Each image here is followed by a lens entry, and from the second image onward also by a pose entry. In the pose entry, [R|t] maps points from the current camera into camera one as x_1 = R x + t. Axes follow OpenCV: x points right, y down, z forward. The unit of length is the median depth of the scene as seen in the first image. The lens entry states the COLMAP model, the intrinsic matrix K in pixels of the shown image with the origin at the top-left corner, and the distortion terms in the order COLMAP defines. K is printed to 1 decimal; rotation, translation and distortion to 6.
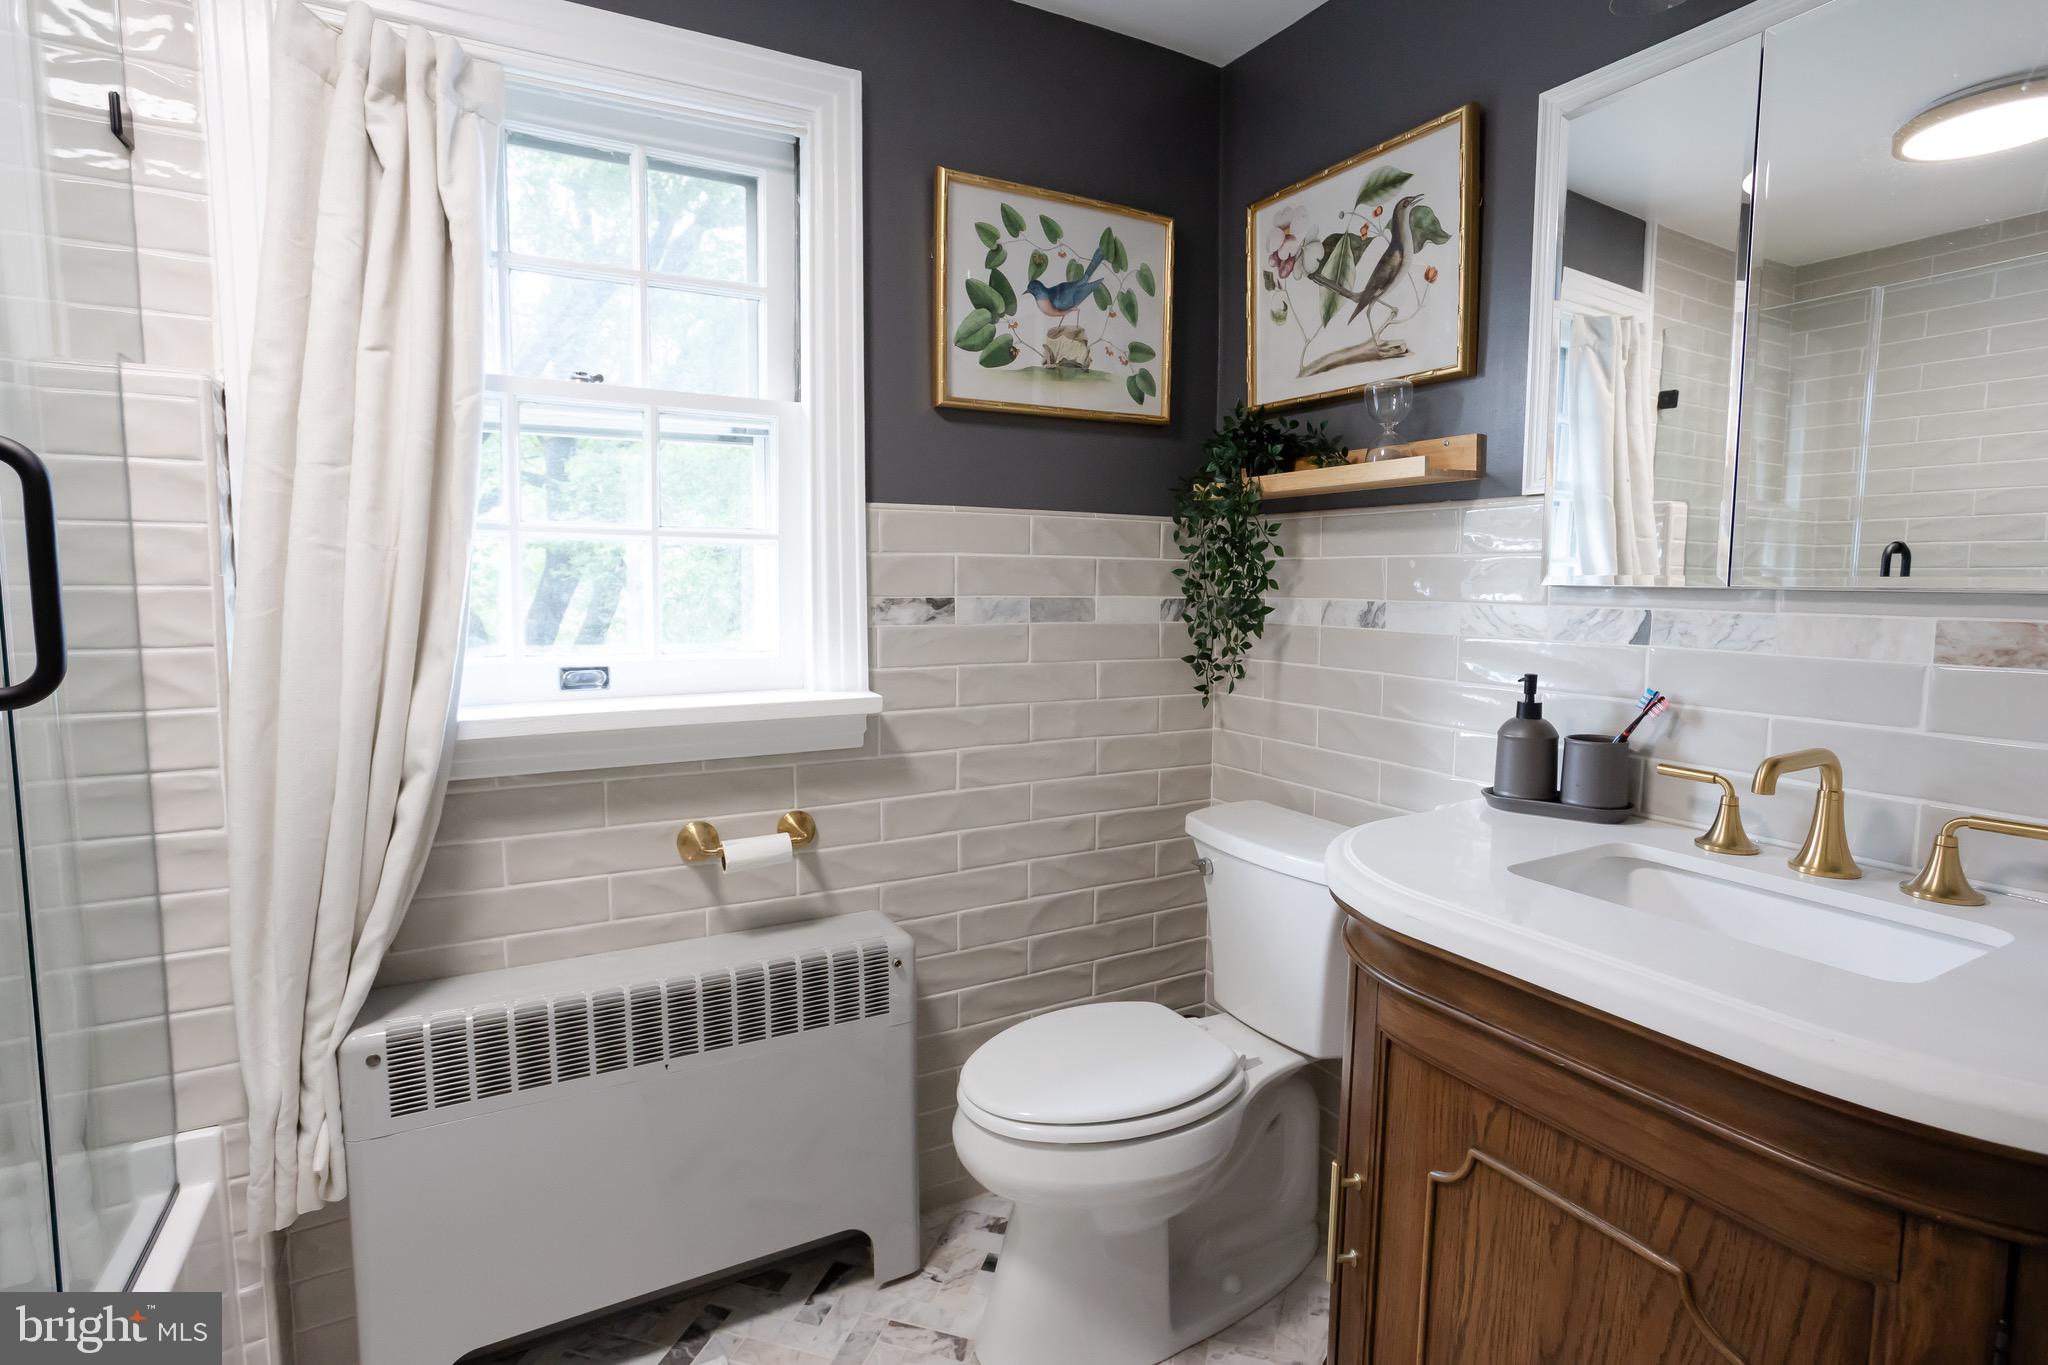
lens RADIAL K [[1033.8, 0, 1035.3], [0, 1033.8, 681.4], [0, 0, 1]] dist [-0.024574, 0.011199]
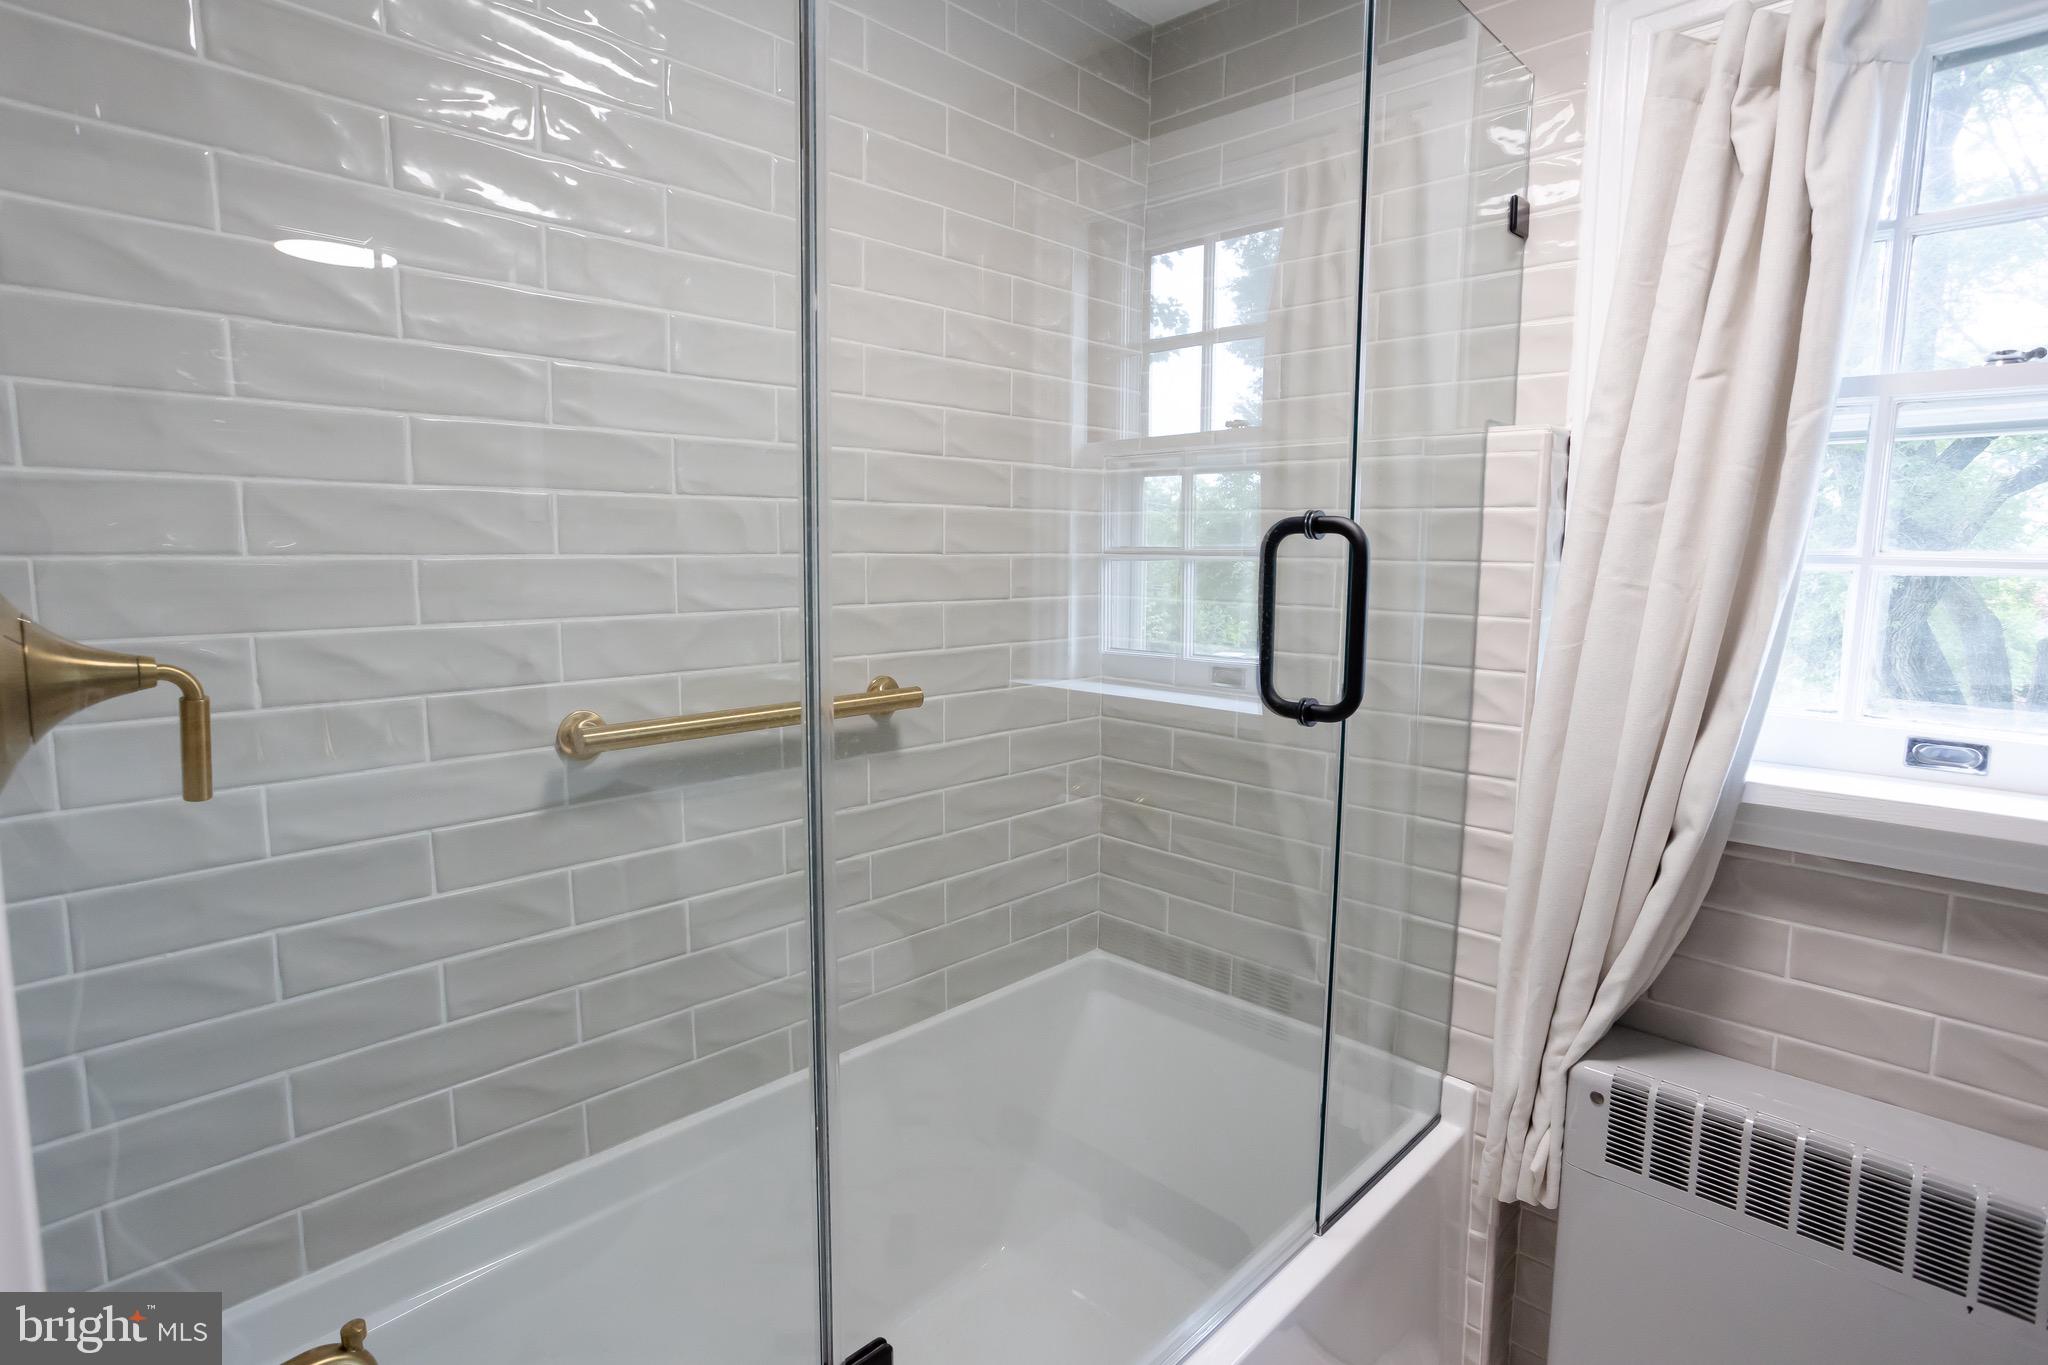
lens RADIAL K [[1033.8, 0, 1023.7], [0, 1033.8, 678.7], [0, 0, 1]] dist [-0.024574, 0.011199]
pose [[0.275684, 0.115298, -0.954308, 0.110997], [-0.103866, 0.990541, 0.089670, -0.069442], [0.955620, 0.074400, 0.285052, 0.154936]]
